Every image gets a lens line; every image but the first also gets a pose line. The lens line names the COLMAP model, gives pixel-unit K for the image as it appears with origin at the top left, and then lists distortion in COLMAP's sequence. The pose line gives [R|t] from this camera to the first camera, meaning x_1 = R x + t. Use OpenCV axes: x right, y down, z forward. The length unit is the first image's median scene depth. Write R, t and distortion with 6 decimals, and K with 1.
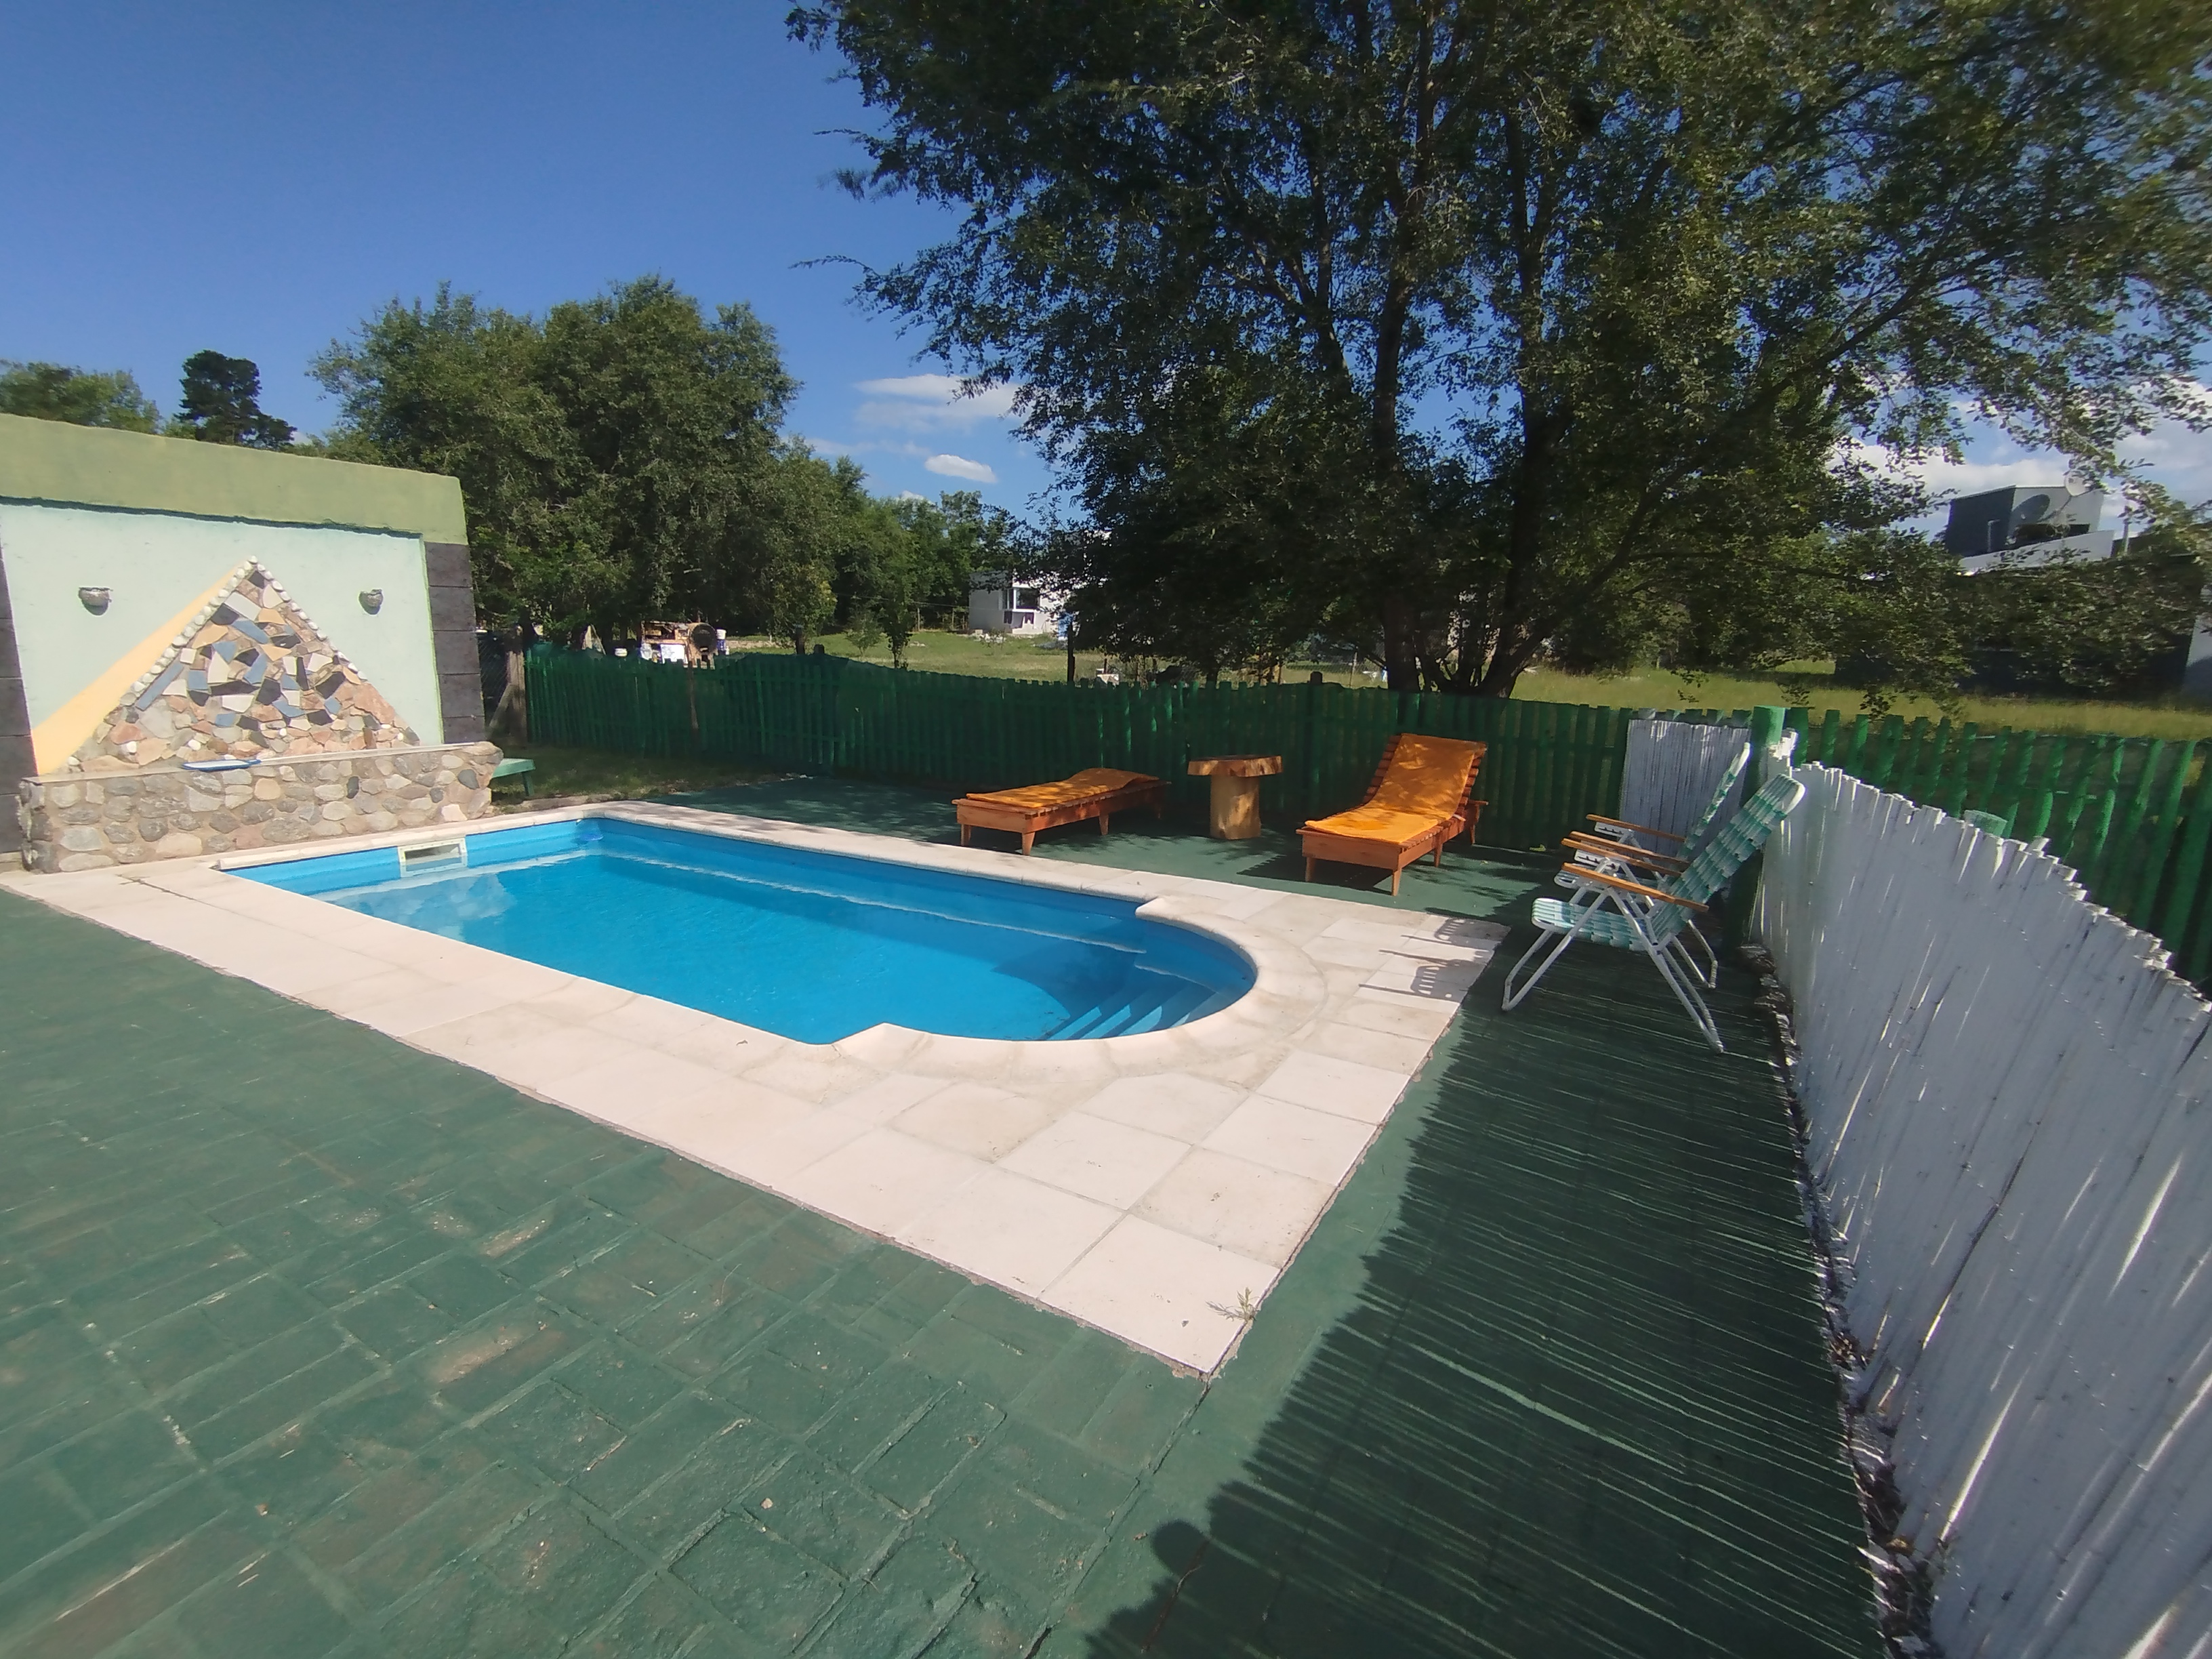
lens RADIAL K [[1000.7, 0, 1092.1], [0, 1000.7, 831.0], [0, 0, 1]] dist [-0.031656, 0.026119]
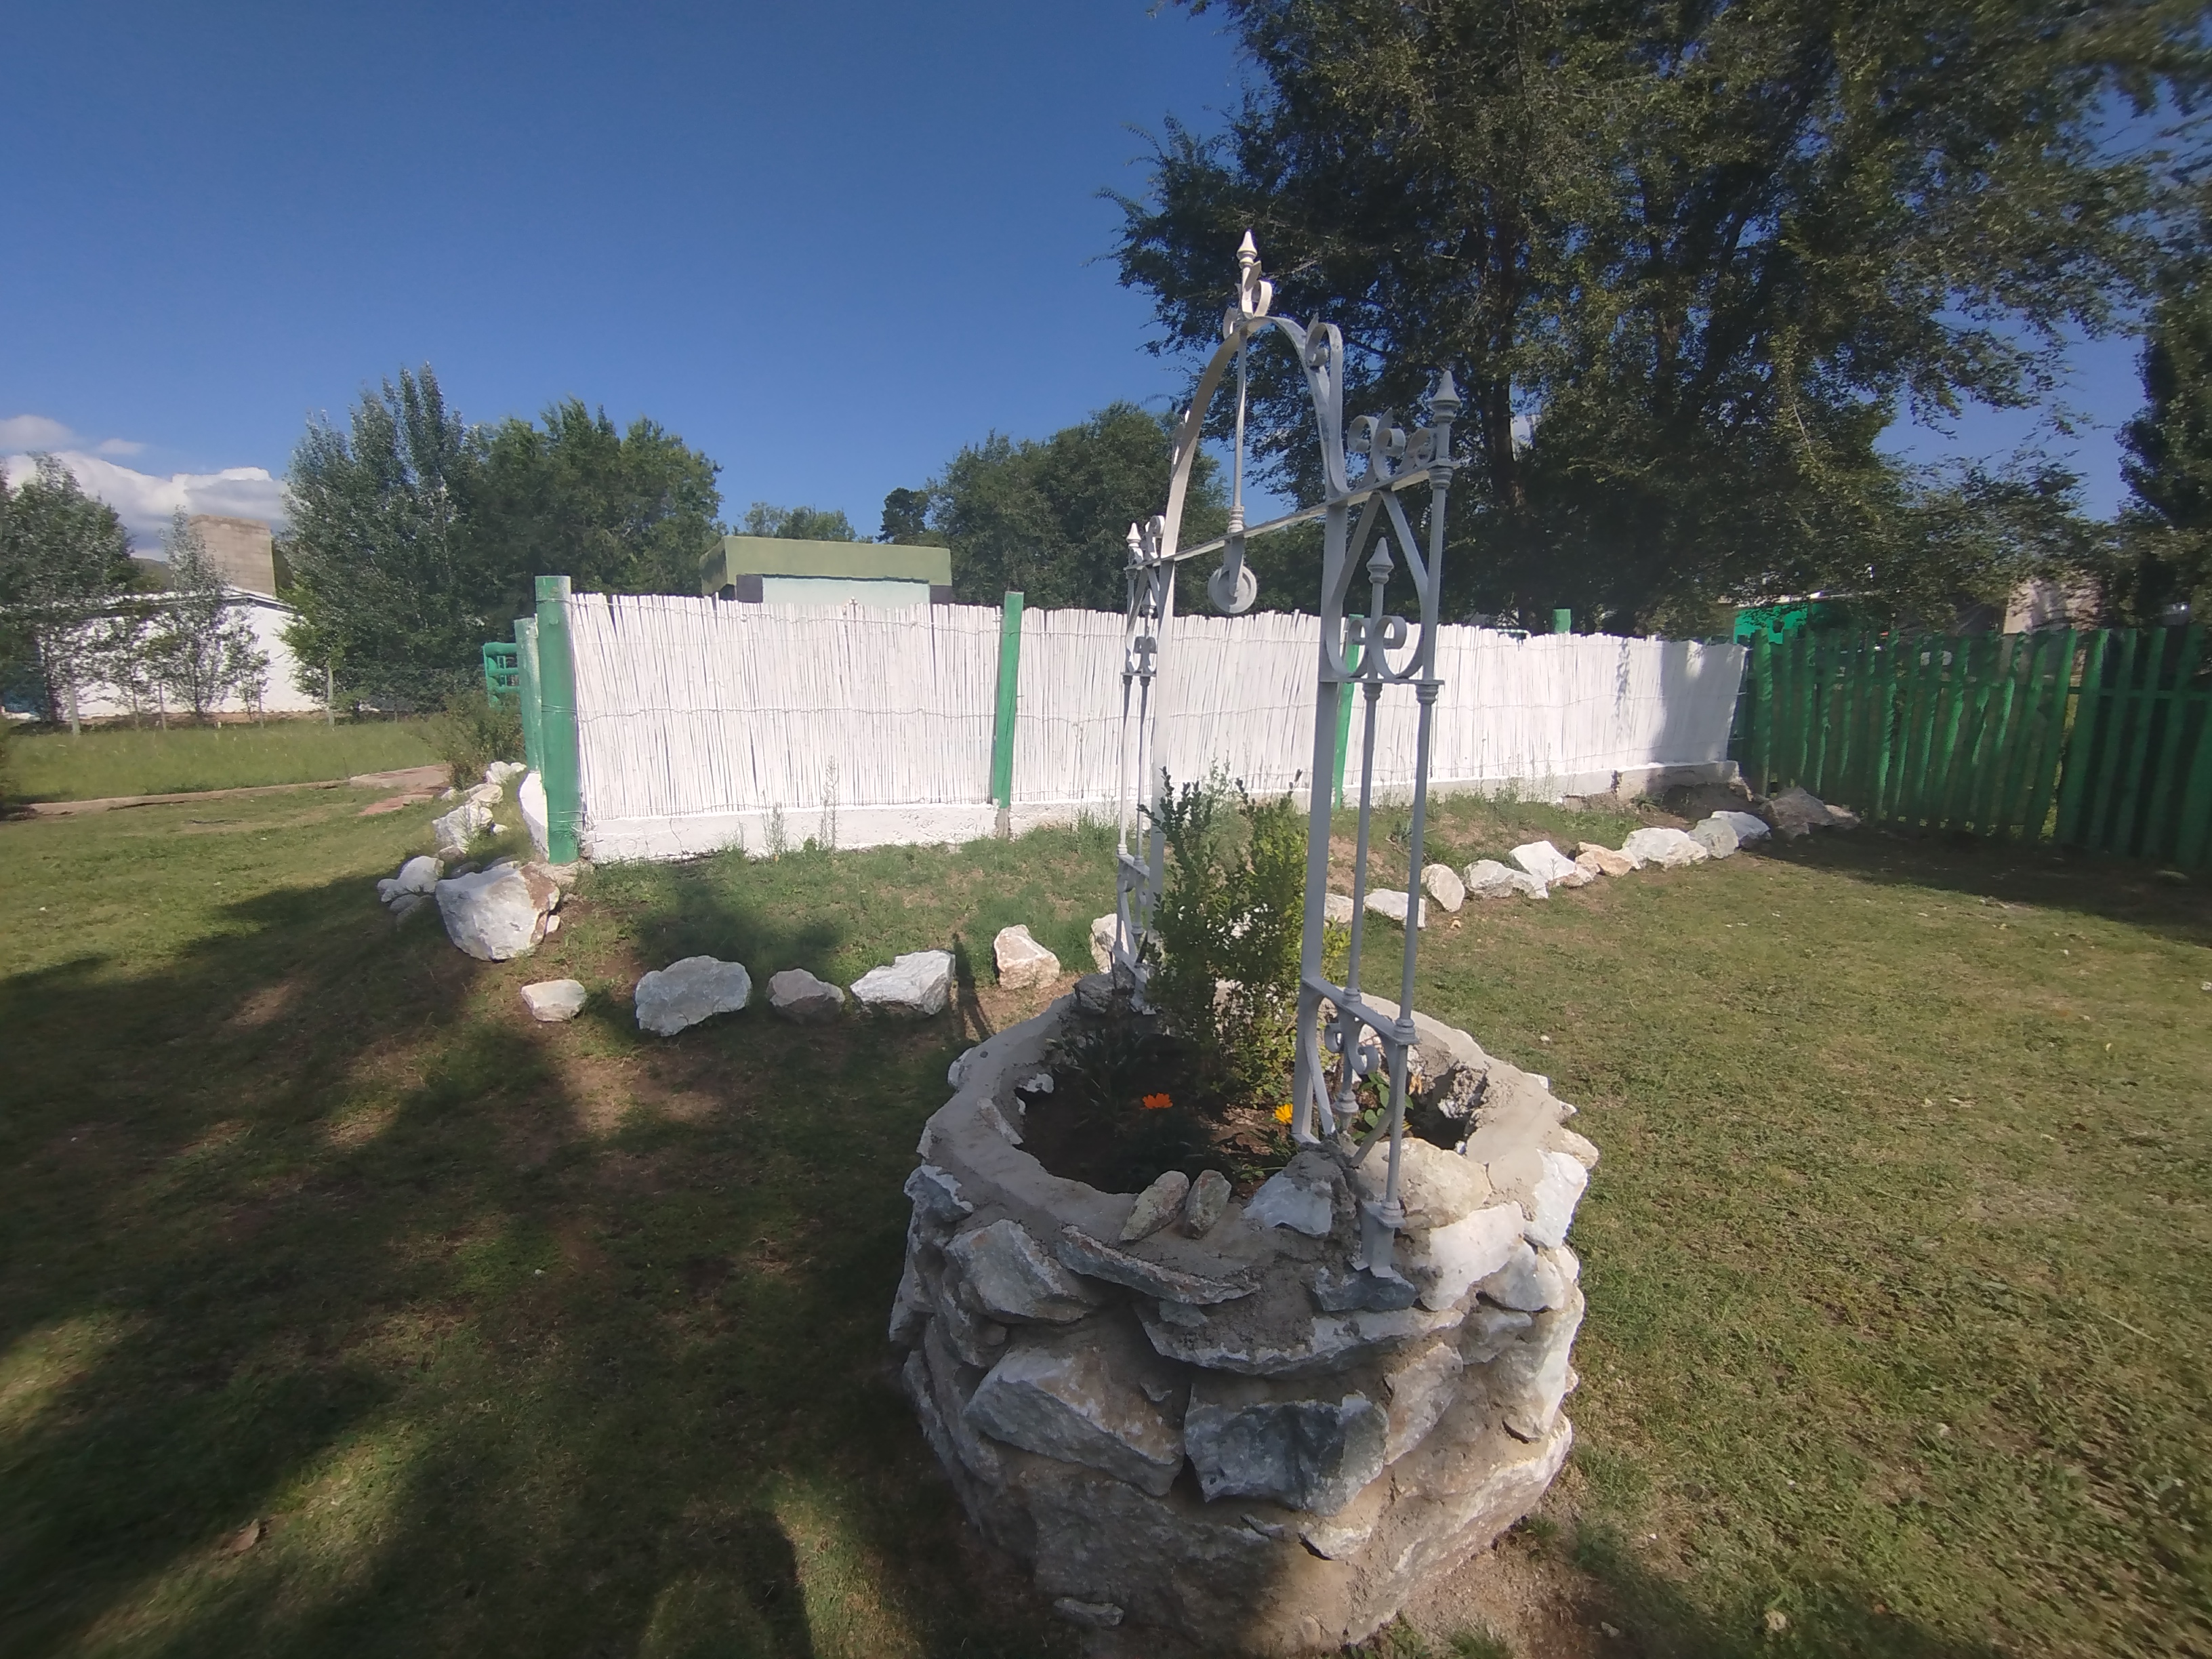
lens RADIAL K [[961.1, 0, 1106.0], [0, 961.1, 829.5], [0, 0, 1]] dist [-0.000160, -0.000140]
pose [[0.879968, 0.046950, -0.472708, 0.512408], [-0.067591, 0.997354, -0.026766, 0.201281], [0.470200, 0.055504, 0.880813, -0.421488]]
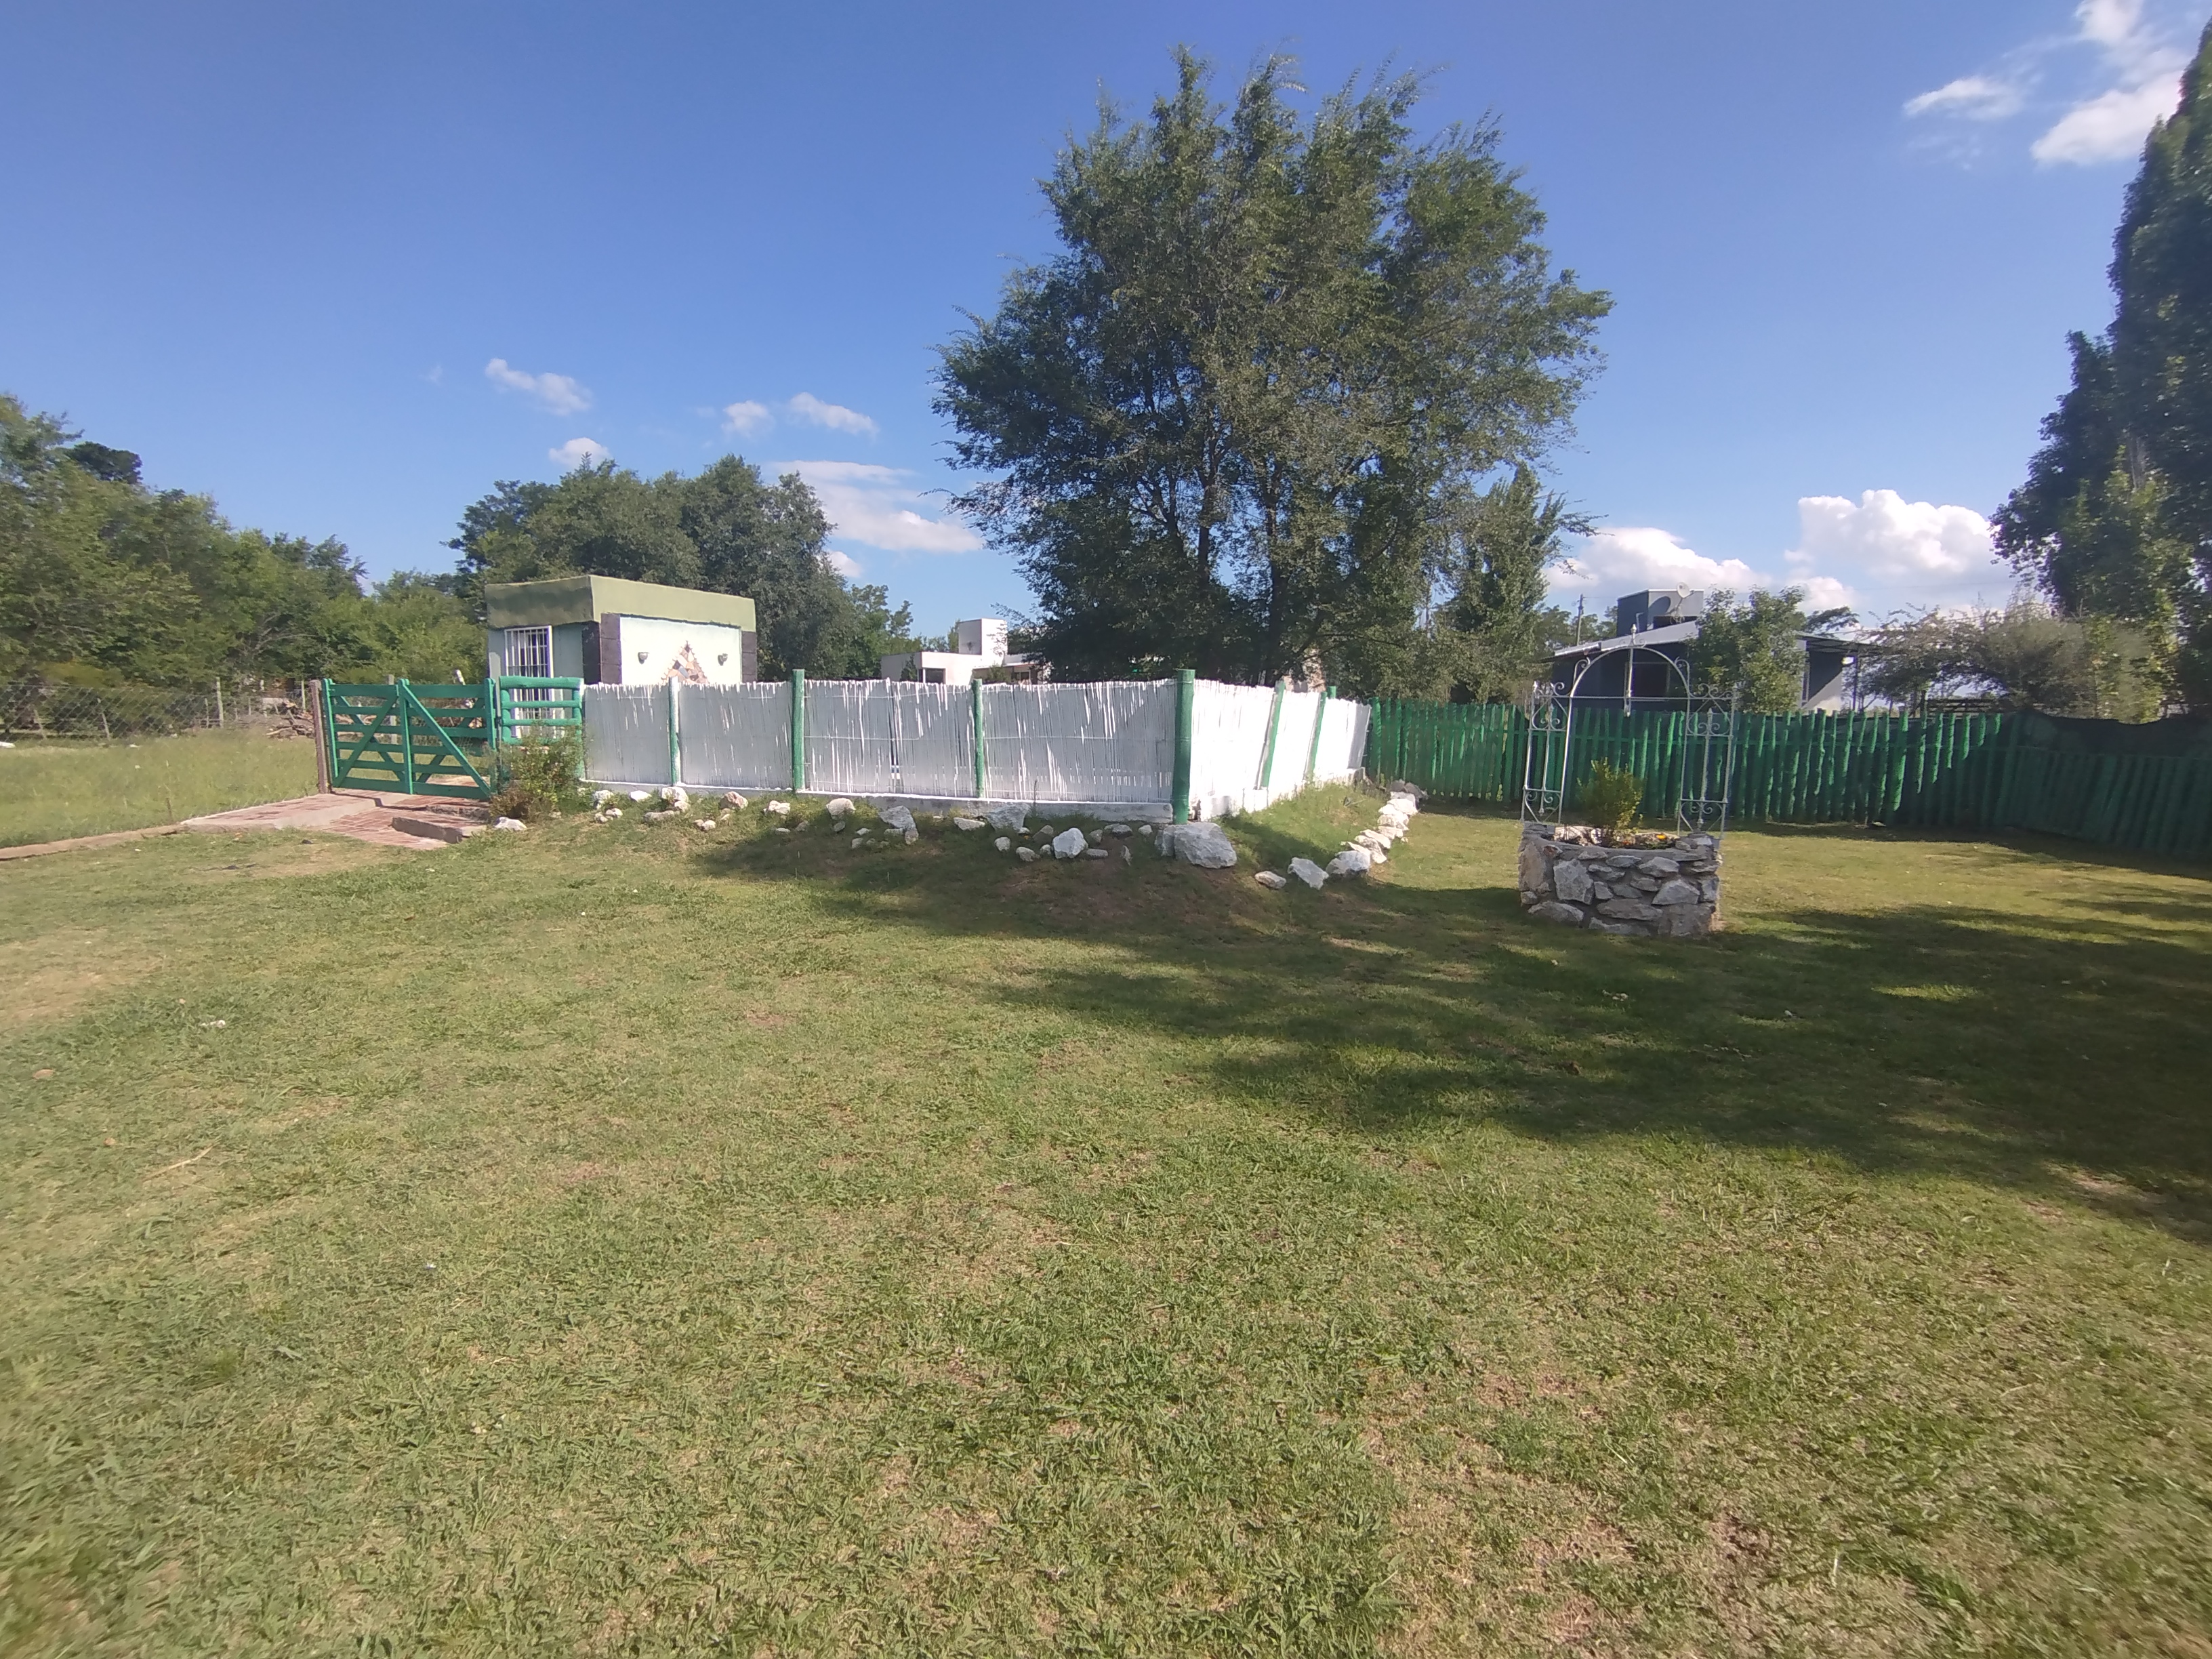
lens RADIAL K [[1000.7, 0, 1092.1], [0, 1000.7, 831.0], [0, 0, 1]] dist [-0.031656, 0.026119]
pose [[0.991941, -0.027650, 0.123650, -0.247513], [0.037457, 0.996273, -0.077703, 0.325612], [-0.121040, 0.081708, 0.989279, -1.154795]]
